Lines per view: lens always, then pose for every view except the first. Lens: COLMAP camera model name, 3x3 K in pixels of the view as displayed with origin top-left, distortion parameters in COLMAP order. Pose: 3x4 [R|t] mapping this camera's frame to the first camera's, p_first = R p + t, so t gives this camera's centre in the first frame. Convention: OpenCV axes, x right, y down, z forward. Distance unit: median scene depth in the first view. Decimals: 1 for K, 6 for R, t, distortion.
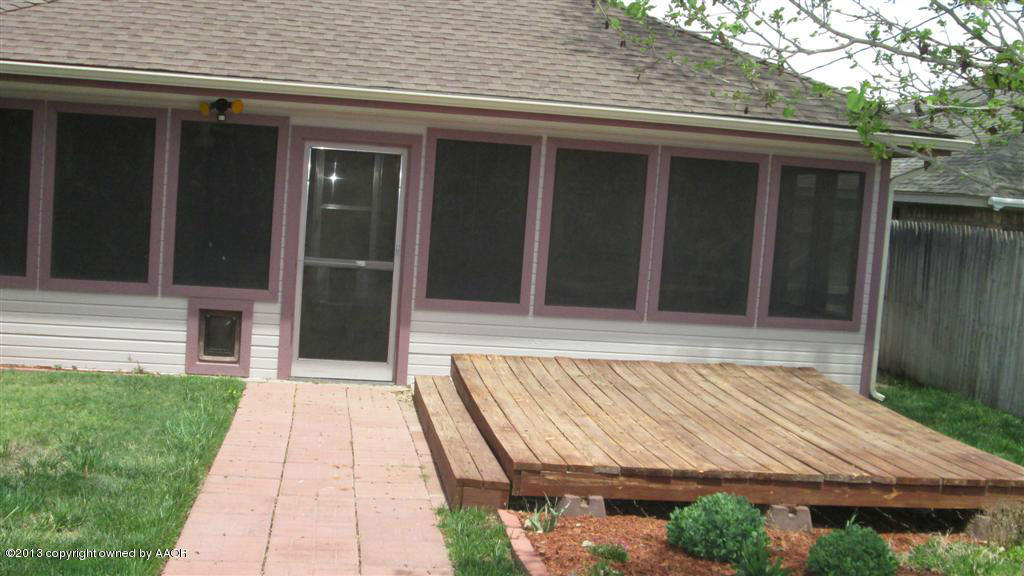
lens RADIAL K [[1210.6, 0, 512.0], [0, 1210.6, 288.0], [0, 0, 1]] dist [-0.101580, 0.062799]
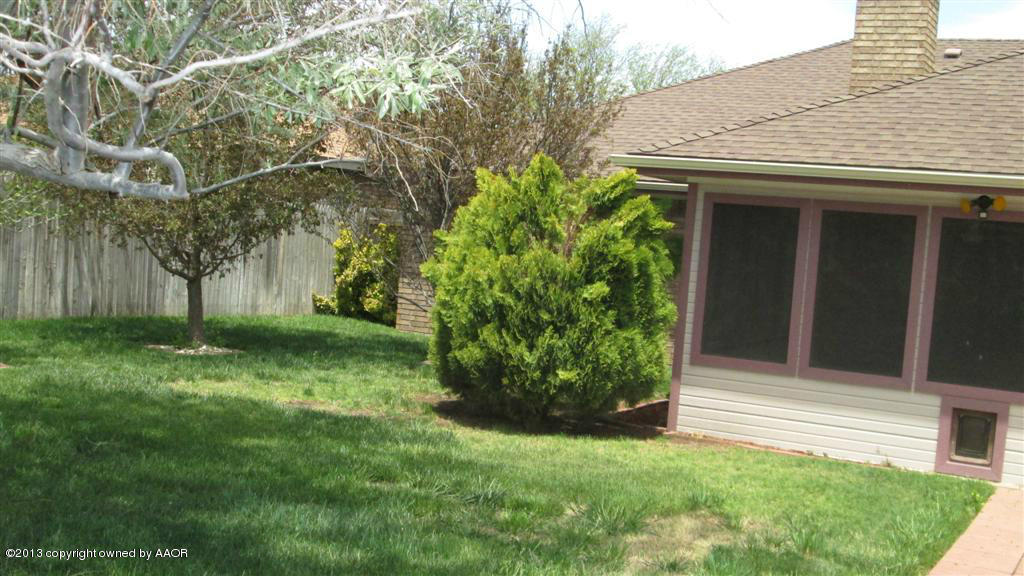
lens RADIAL K [[1210.9, 0, 613.0], [0, 1210.9, 290.6], [0, 0, 1]] dist [0.012869, 0.002123]
pose [[0.842302, 0.023336, -0.538500, 0.041126], [-0.067141, 0.995824, -0.061864, 0.002300], [0.534807, 0.088264, 0.840352, 0.006760]]
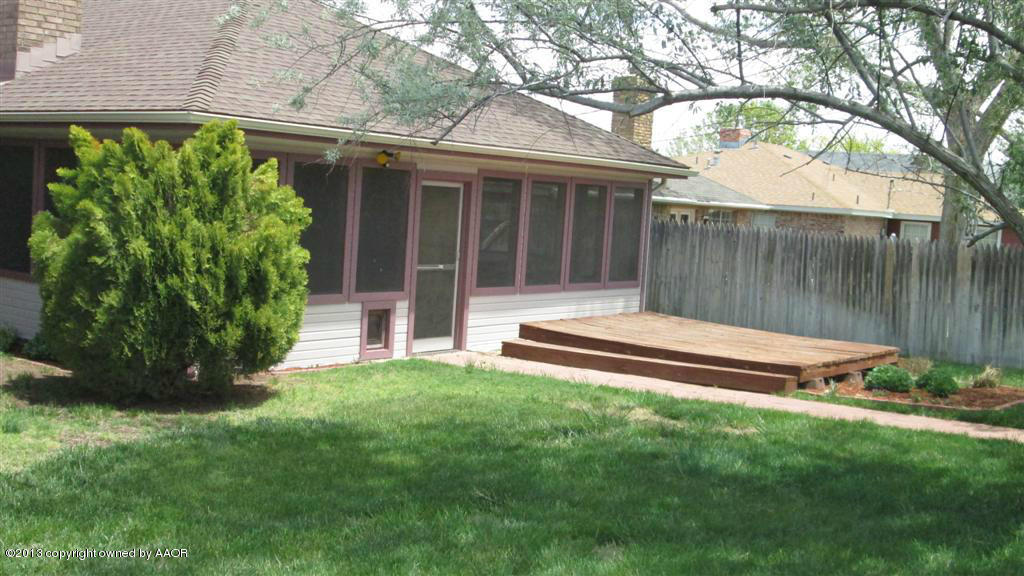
lens RADIAL K [[1210.6, 0, 512.0], [0, 1210.6, 288.0], [0, 0, 1]] dist [-0.101580, 0.062799]
pose [[0.701370, -0.083771, 0.707858, -1.138665], [0.058731, 0.996485, 0.059735, -0.080175], [-0.710374, -0.000323, 0.703824, -0.040466]]
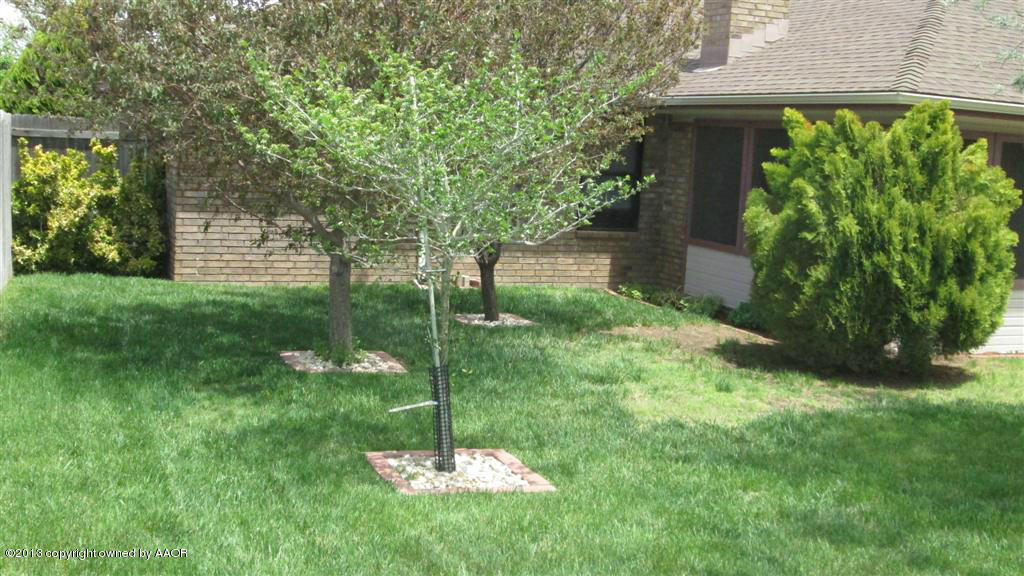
lens RADIAL K [[1210.6, 0, 512.0], [0, 1210.6, 288.0], [0, 0, 1]] dist [-0.101580, 0.062799]
pose [[0.970255, -0.050169, 0.236828, -1.188055], [0.039584, 0.998002, 0.049242, -0.080711], [-0.238826, -0.038403, 0.970303, -0.061634]]
